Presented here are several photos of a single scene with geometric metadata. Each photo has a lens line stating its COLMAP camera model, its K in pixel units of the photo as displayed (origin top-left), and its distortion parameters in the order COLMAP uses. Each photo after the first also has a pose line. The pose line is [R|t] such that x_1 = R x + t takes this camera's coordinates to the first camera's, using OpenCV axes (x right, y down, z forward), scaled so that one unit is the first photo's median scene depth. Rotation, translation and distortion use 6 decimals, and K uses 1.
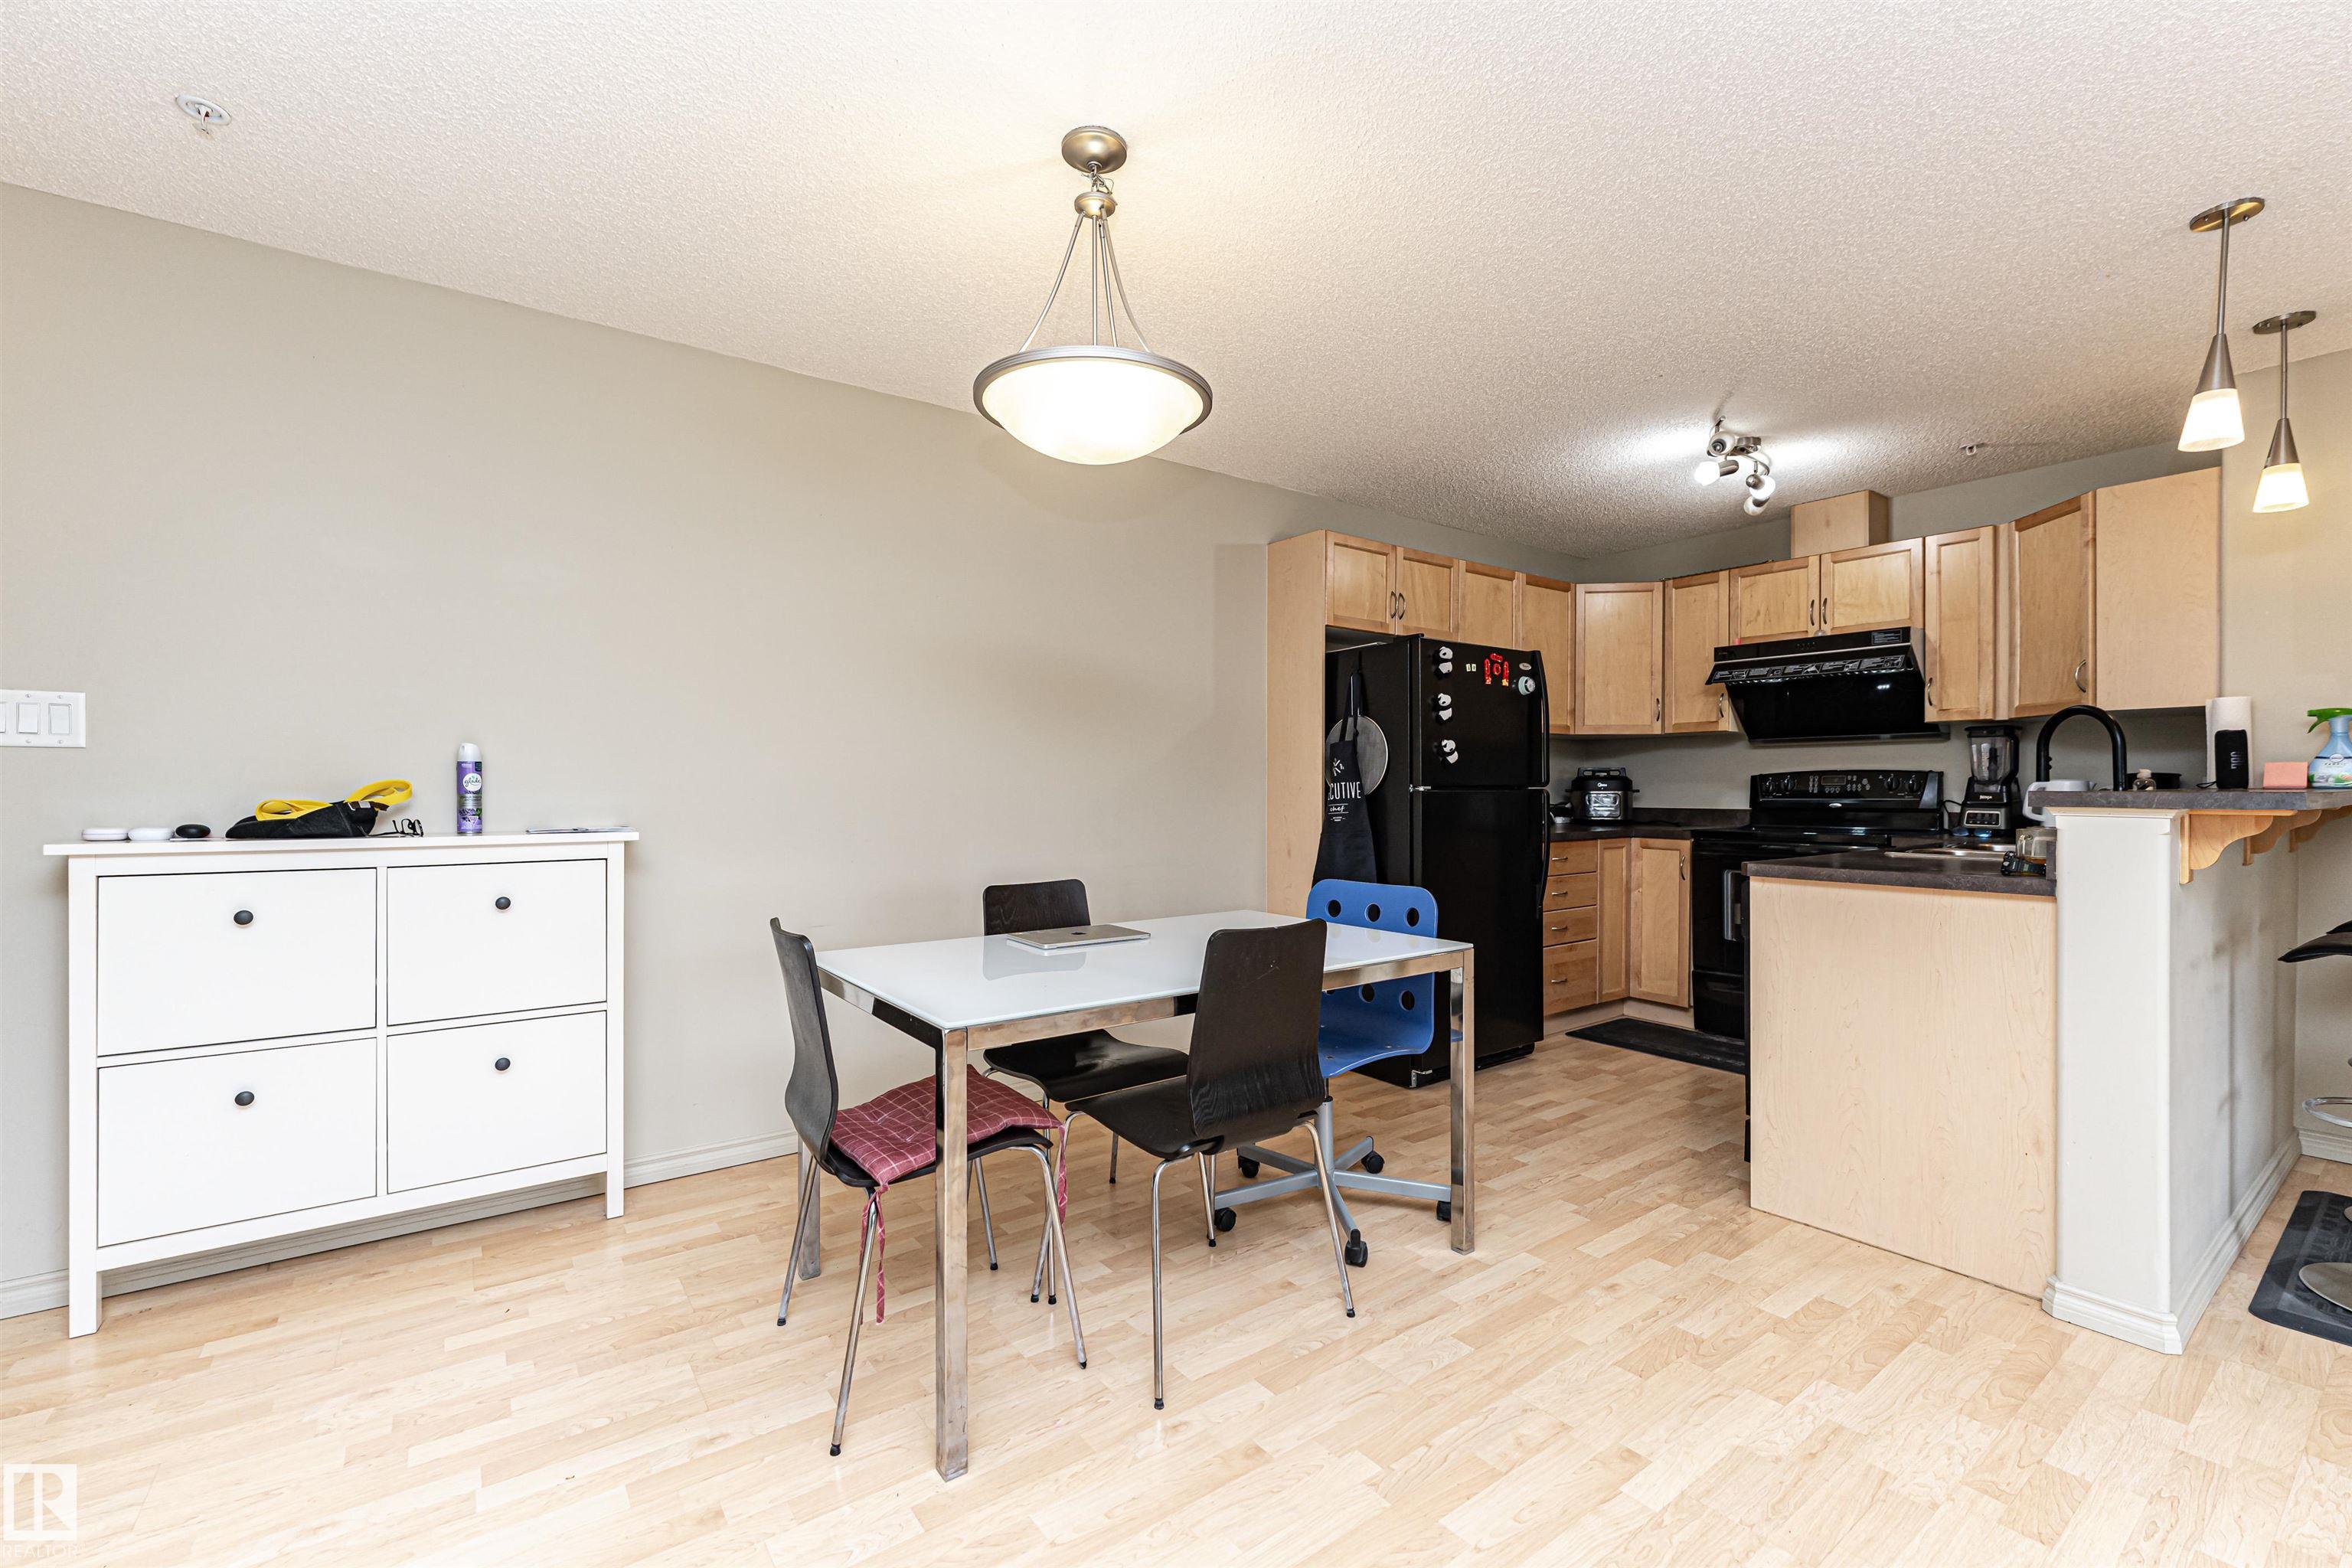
lens RADIAL K [[1087.2, 0, 1161.1], [0, 1087.2, 783.0], [0, 0, 1]] dist [0.008051, -0.003583]
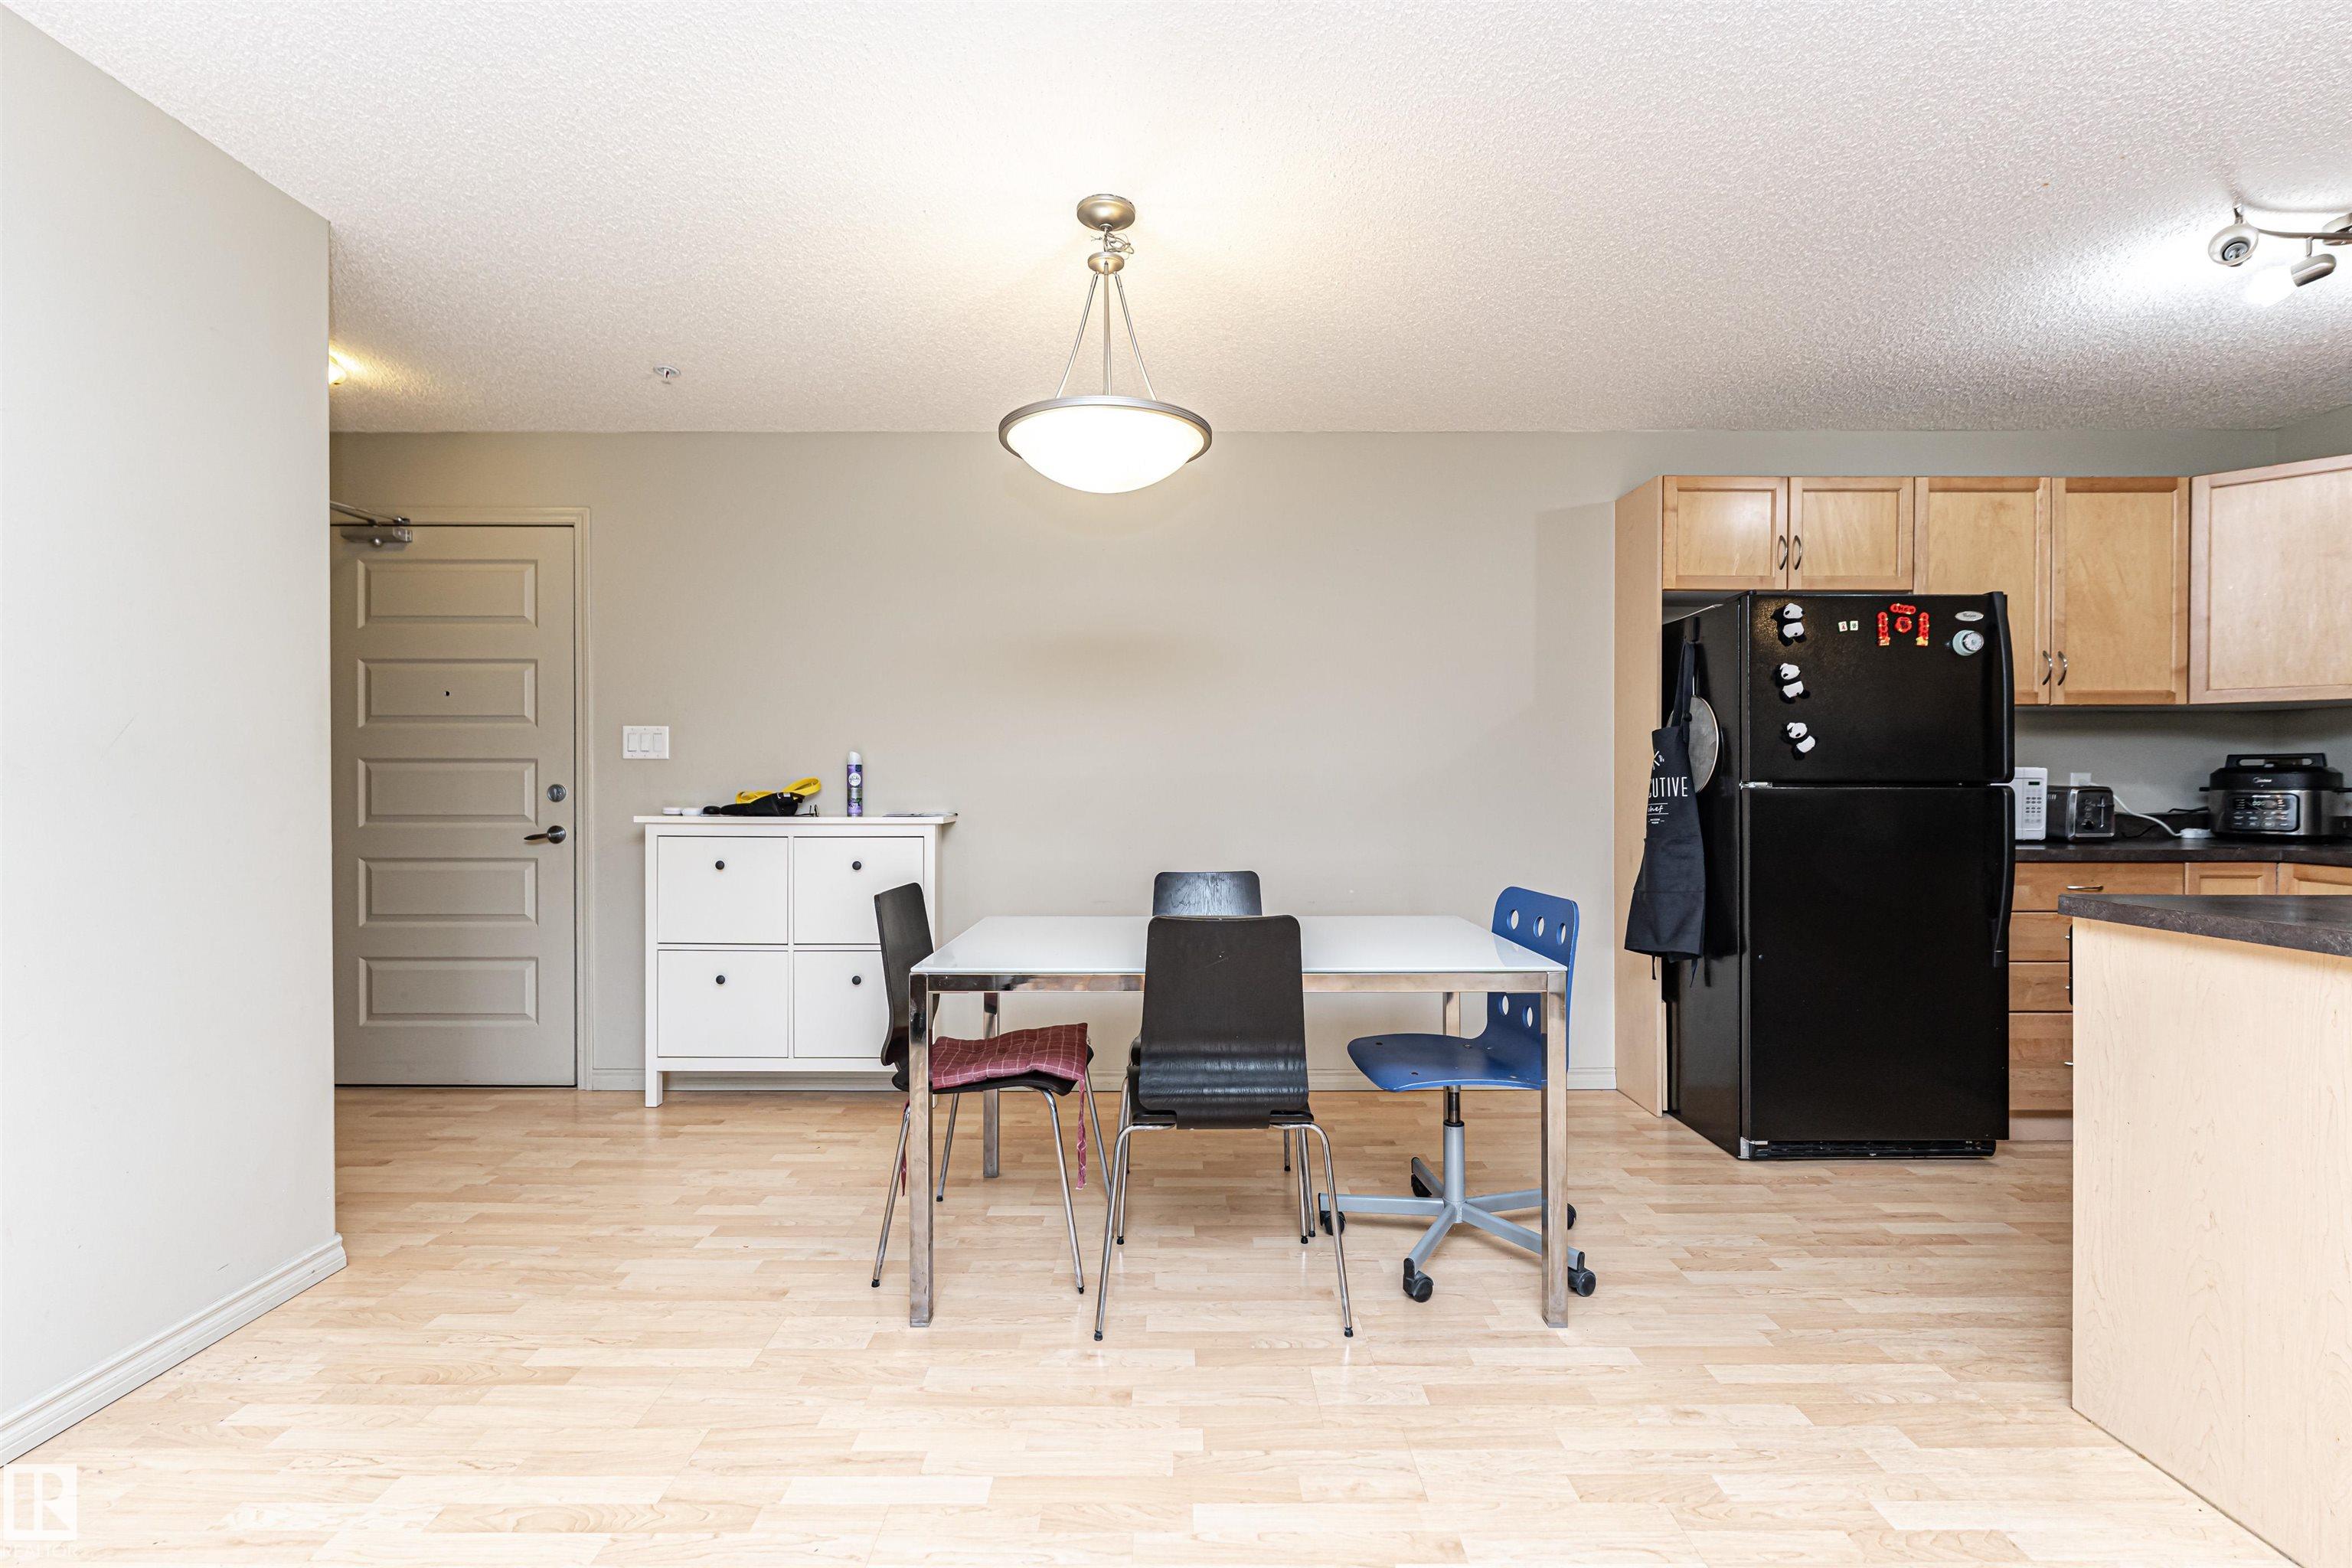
lens RADIAL K [[1087.2, 0, 1054.6], [0, 1087.2, 786.2], [0, 0, 1]] dist [0.008051, -0.003583]
pose [[0.771747, 0.002152, -0.635926, 0.460274], [0.001669, 0.999984, 0.005410, 0.001005], [0.635928, -0.005237, 0.771731, 0.079170]]
